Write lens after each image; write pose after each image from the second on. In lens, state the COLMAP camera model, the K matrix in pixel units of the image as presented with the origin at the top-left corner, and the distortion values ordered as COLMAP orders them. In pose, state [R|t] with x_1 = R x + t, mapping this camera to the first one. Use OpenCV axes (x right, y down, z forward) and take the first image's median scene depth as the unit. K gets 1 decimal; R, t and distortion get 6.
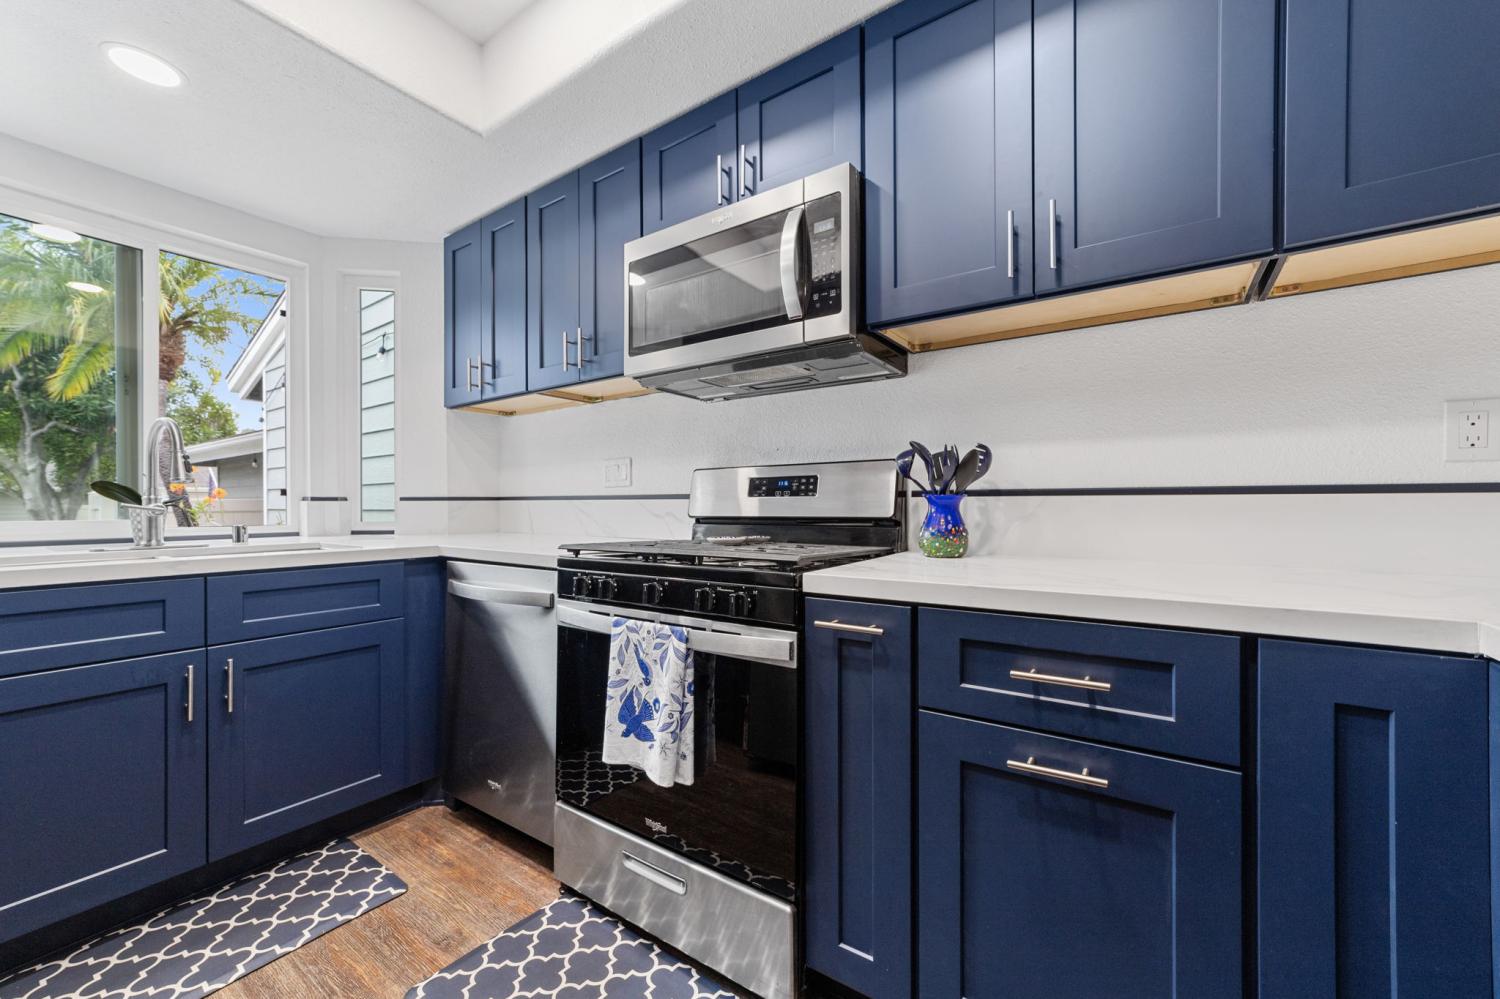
lens RADIAL K [[582.5, 0, 747.0], [0, 582.5, 506.2], [0, 0, 1]] dist [-0.013223, 0.006368]
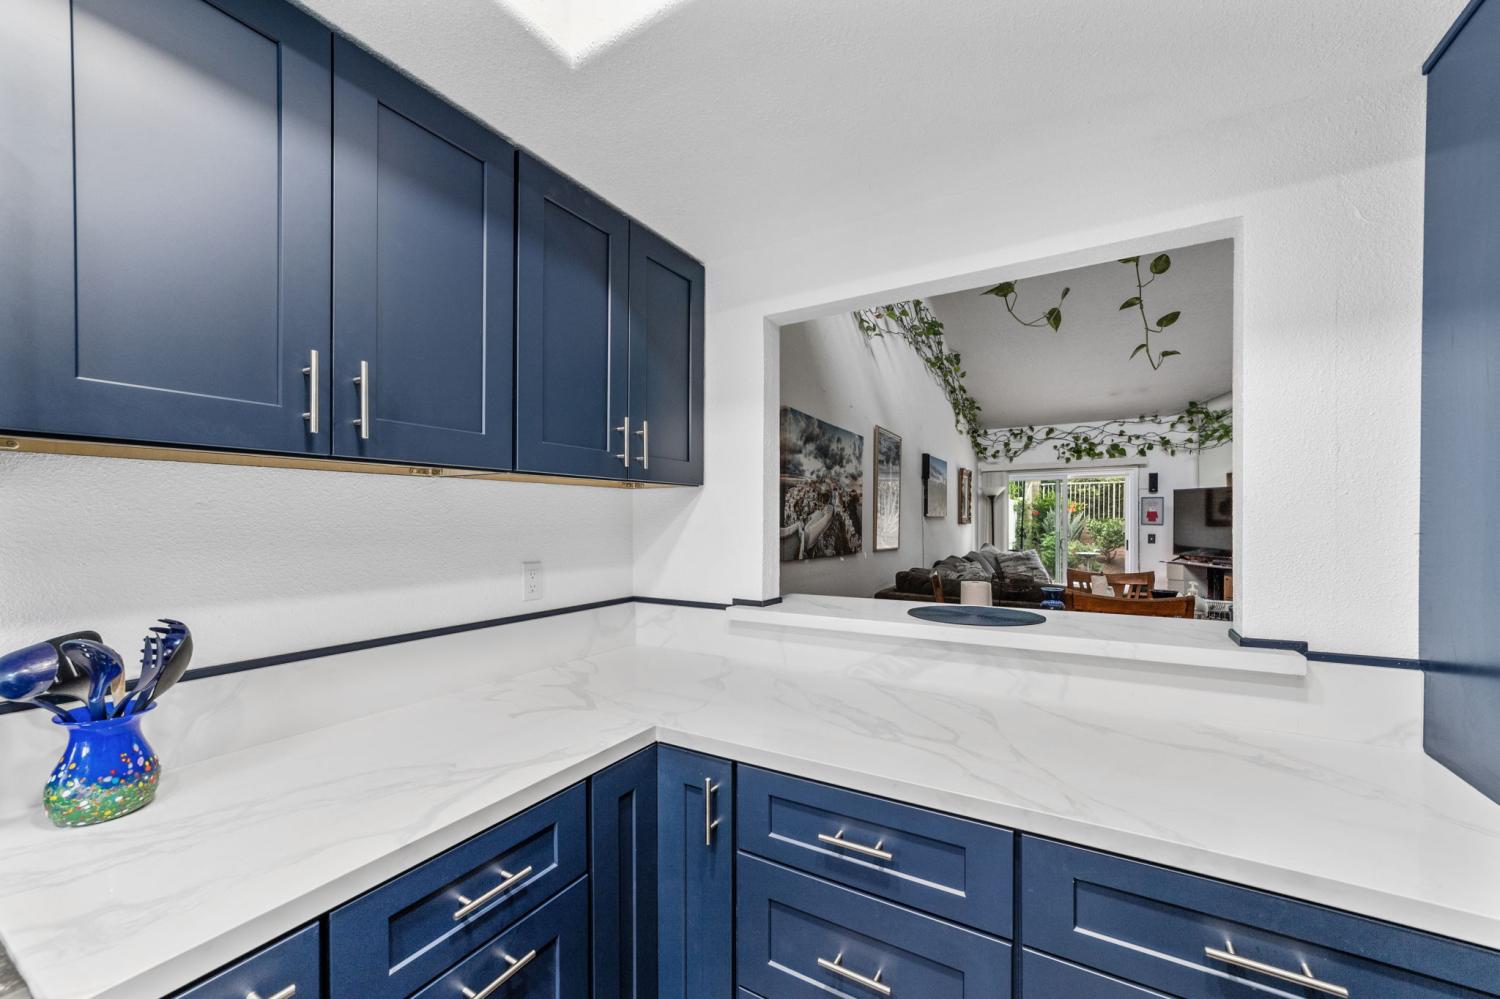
lens RADIAL K [[582.5, 0, 739.8], [0, 582.5, 523.3], [0, 0, 1]] dist [-0.013223, 0.006368]
pose [[-0.065958, -0.005366, 0.997808, -0.321180], [0.008277, 0.999948, 0.005925, -0.221545], [-0.997788, 0.008650, -0.065910, 0.382010]]
